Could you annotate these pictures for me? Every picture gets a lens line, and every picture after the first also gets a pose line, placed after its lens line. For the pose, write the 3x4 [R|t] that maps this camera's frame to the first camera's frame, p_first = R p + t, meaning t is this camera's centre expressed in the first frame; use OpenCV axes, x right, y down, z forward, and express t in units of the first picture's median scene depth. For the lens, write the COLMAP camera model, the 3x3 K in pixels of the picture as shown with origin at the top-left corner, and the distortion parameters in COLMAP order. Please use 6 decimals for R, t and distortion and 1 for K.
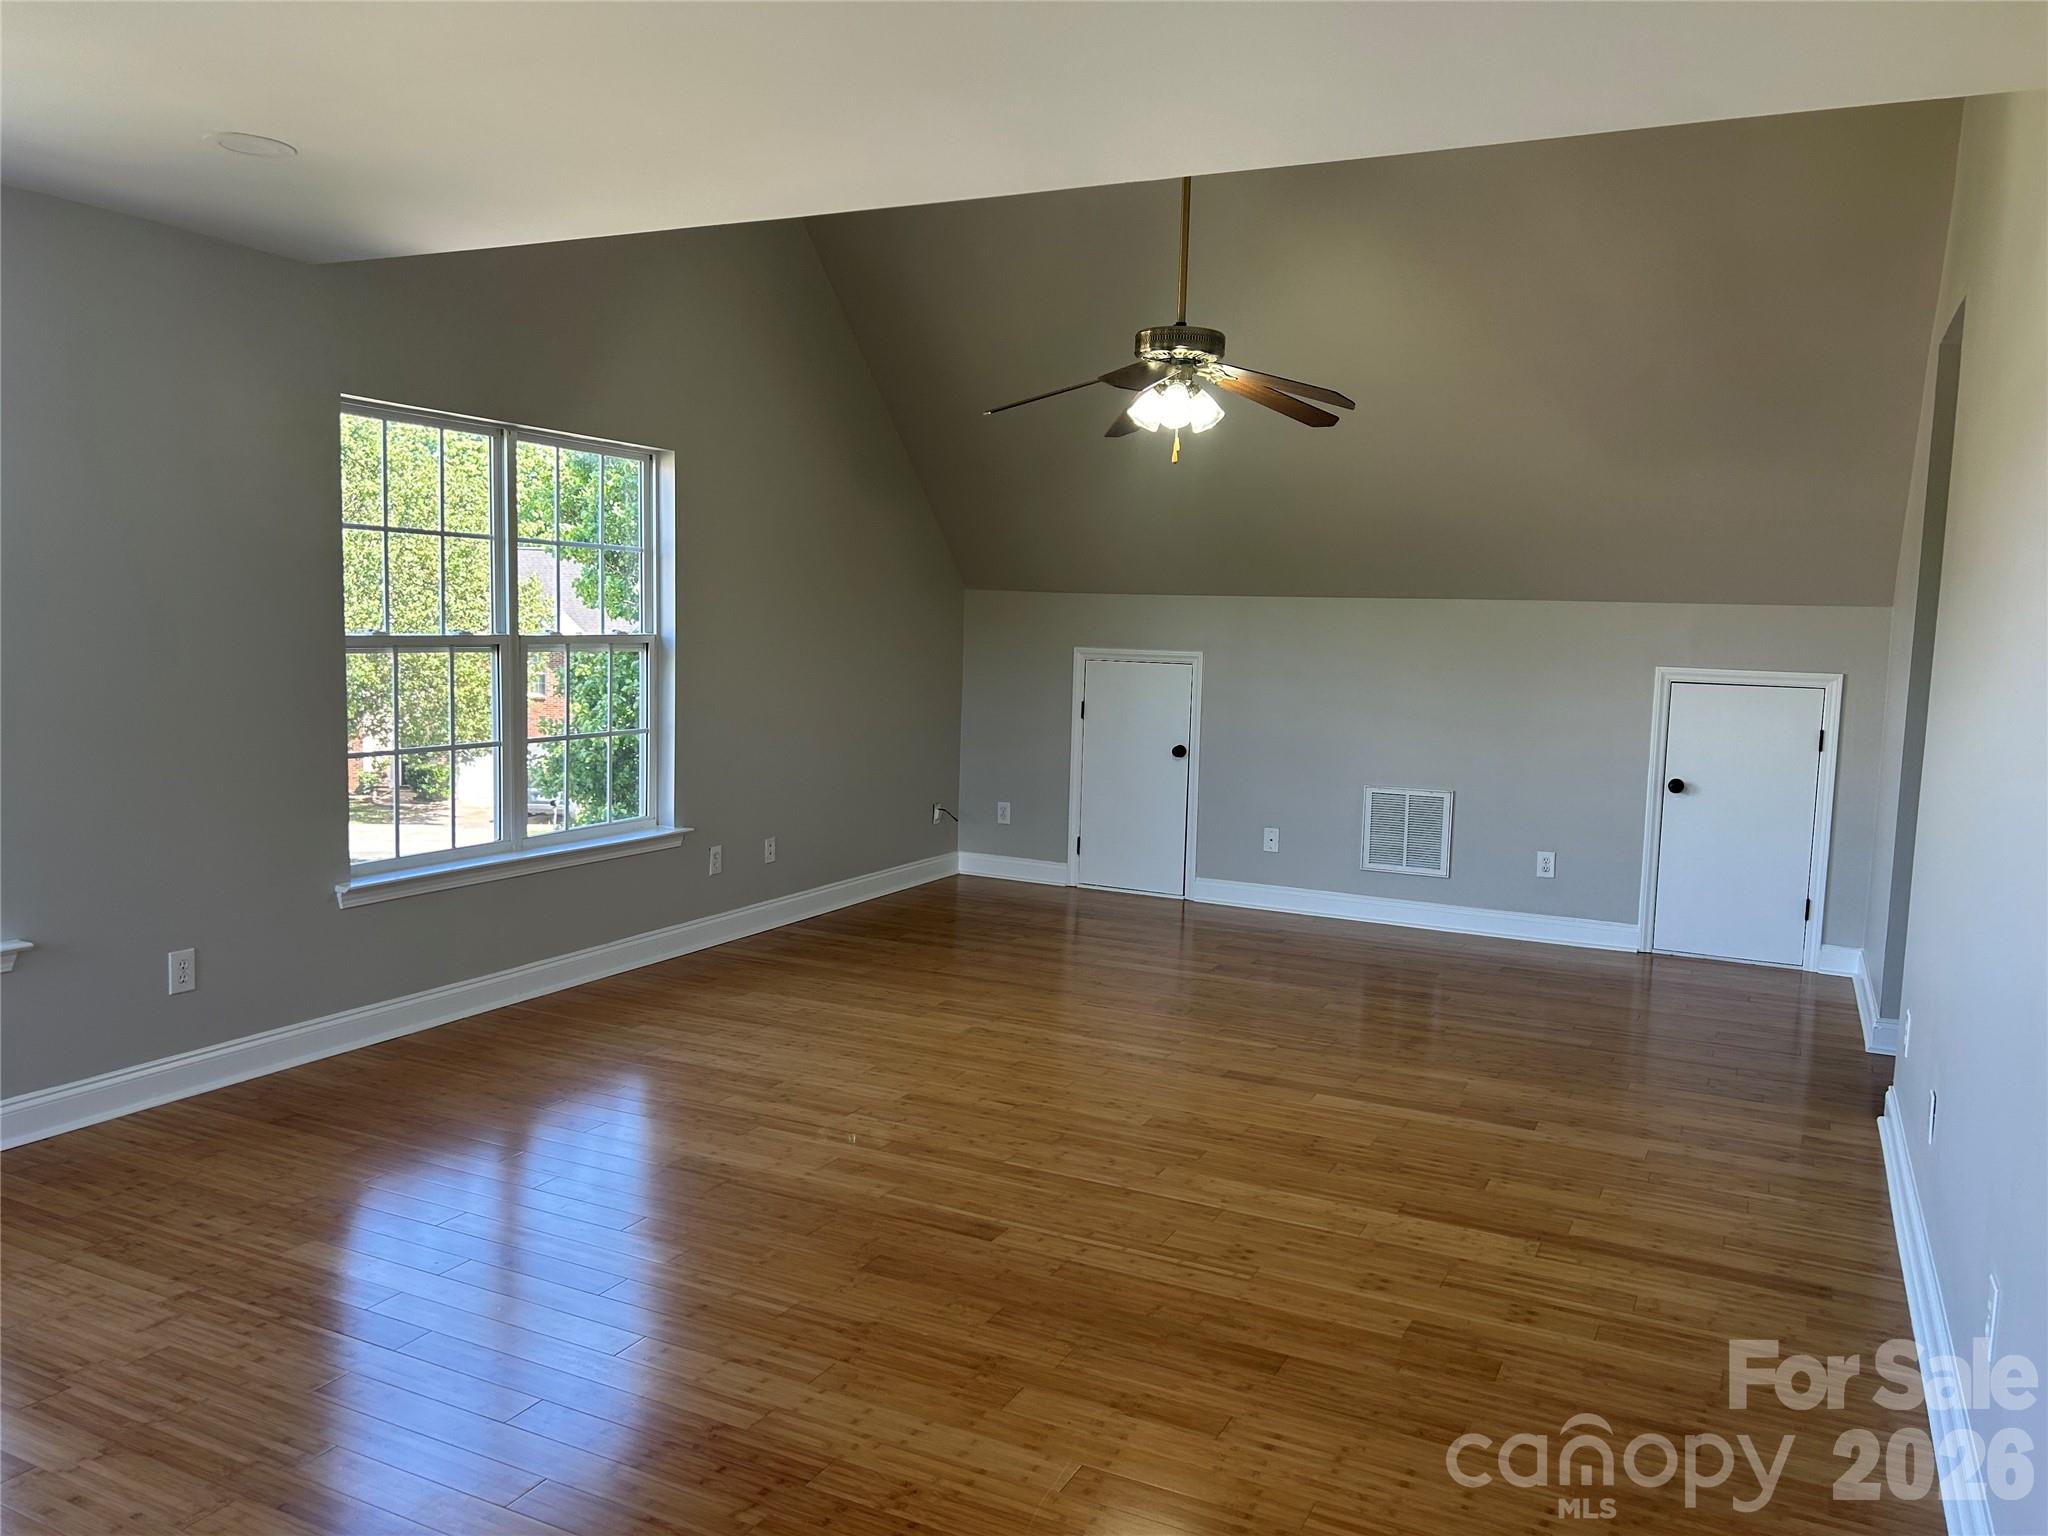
lens RADIAL K [[1540.2, 0, 1024.0], [0, 1540.2, 768.0], [0, 0, 1]] dist [-0.001623, -0.001917]
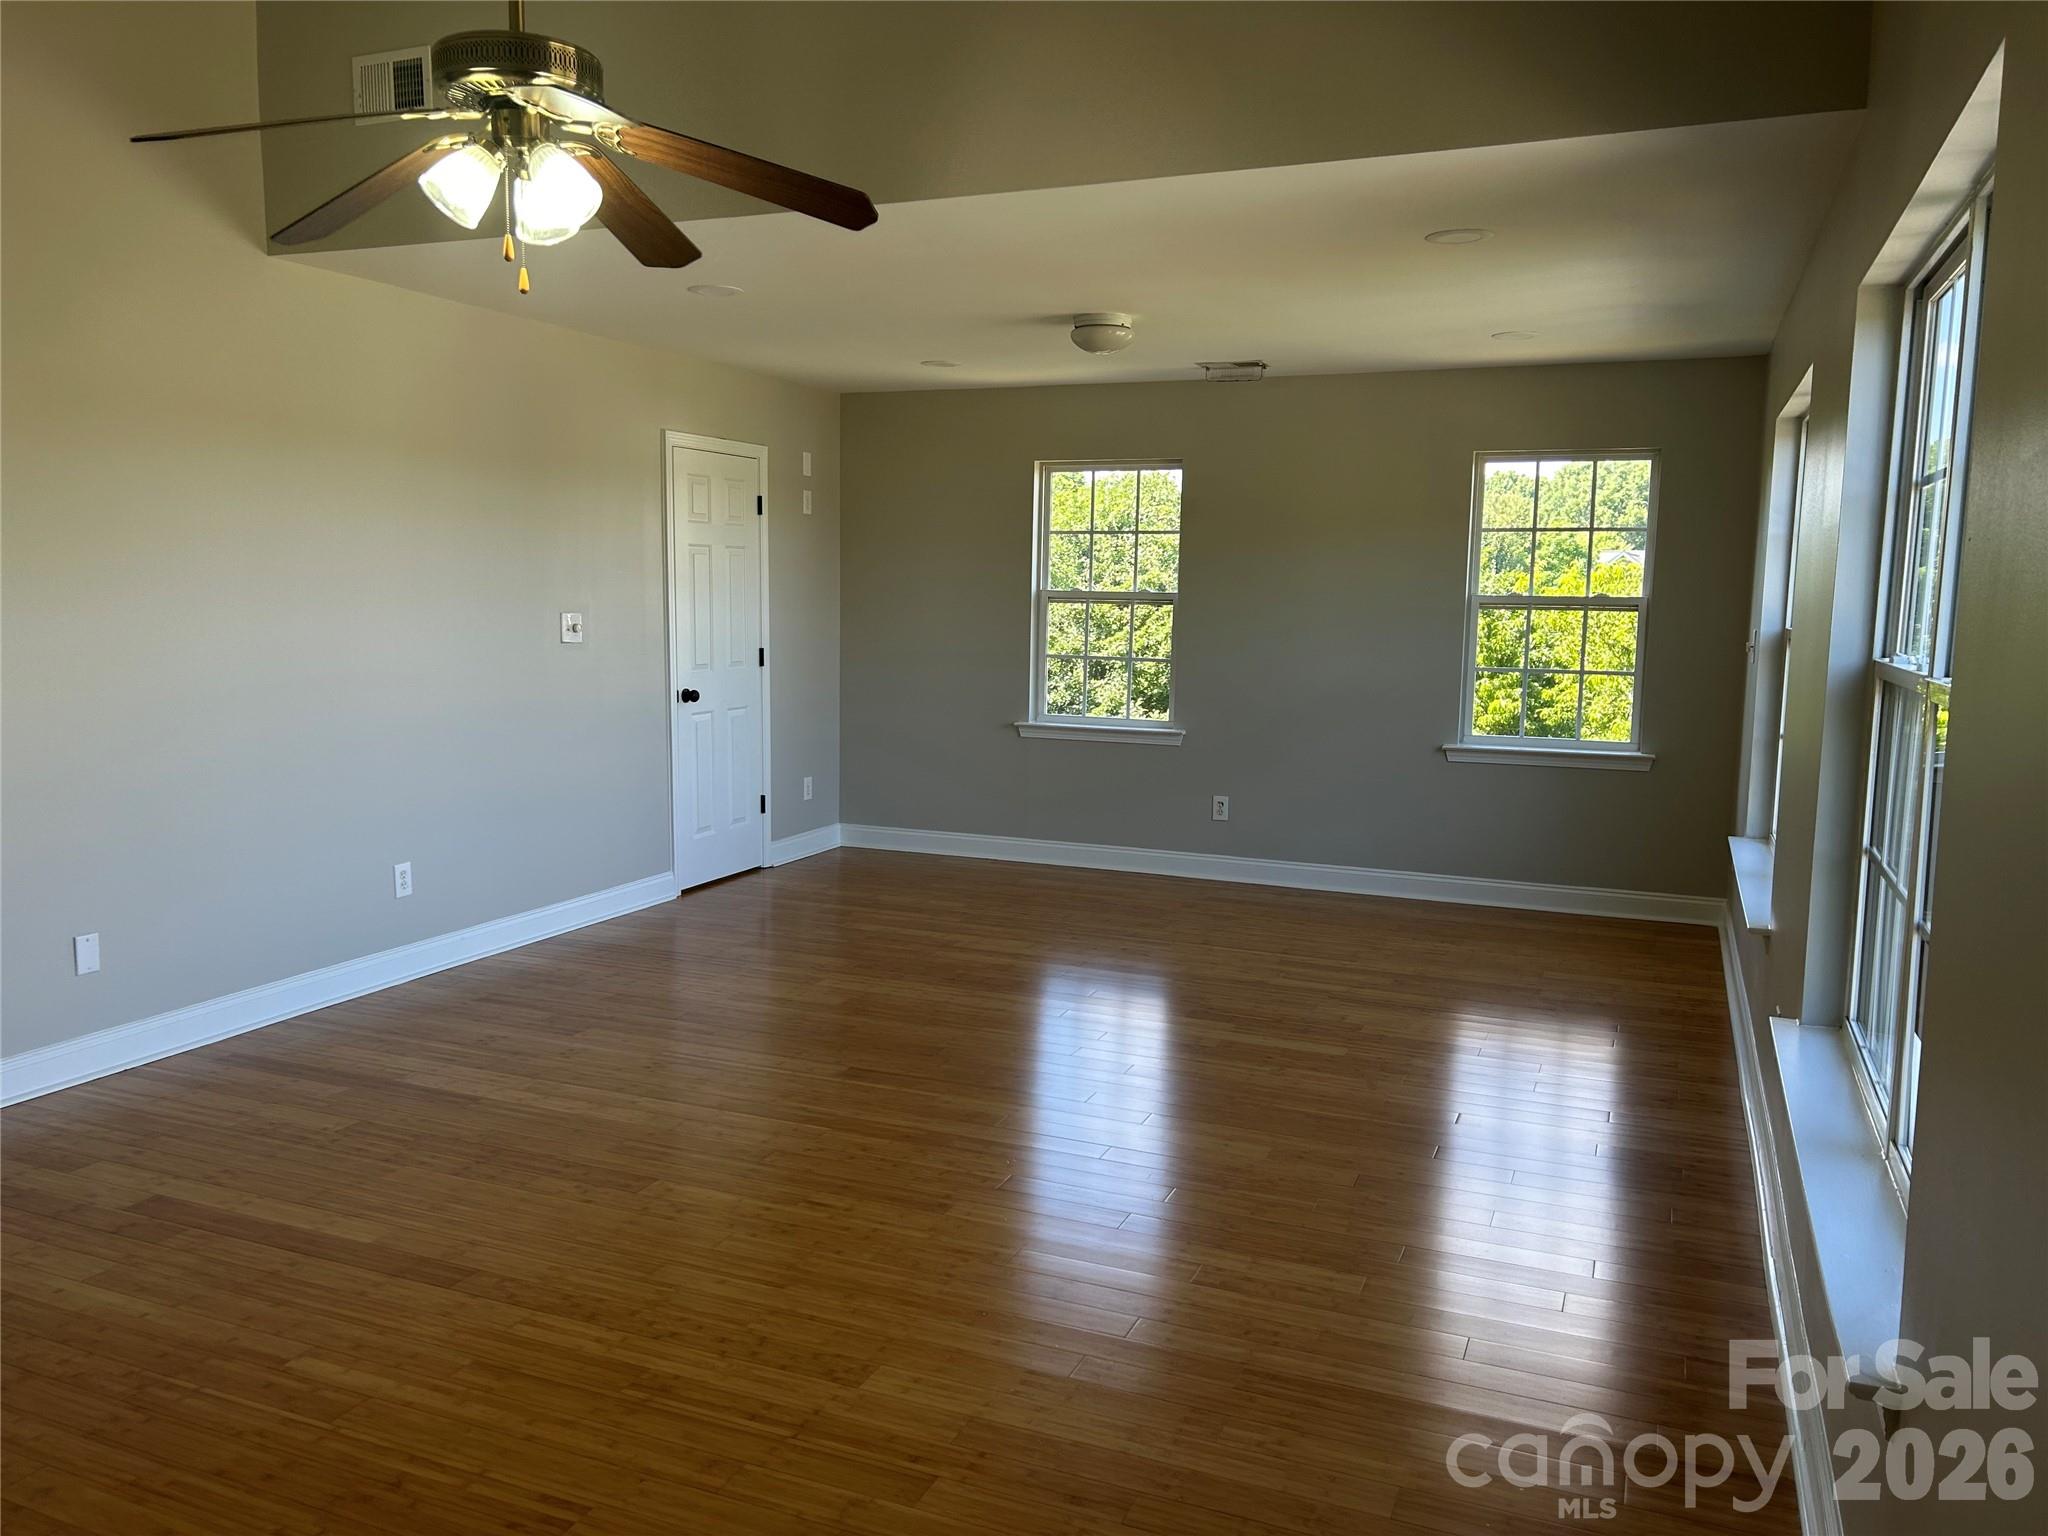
lens RADIAL K [[1540.2, 0, 1024.0], [0, 1540.2, 768.0], [0, 0, 1]] dist [-0.001623, -0.001917]
pose [[-0.996779, -0.039199, -0.069970, -0.044685], [-0.053428, 0.975198, 0.214789, -0.147933], [0.059815, 0.217835, -0.974151, 1.474647]]
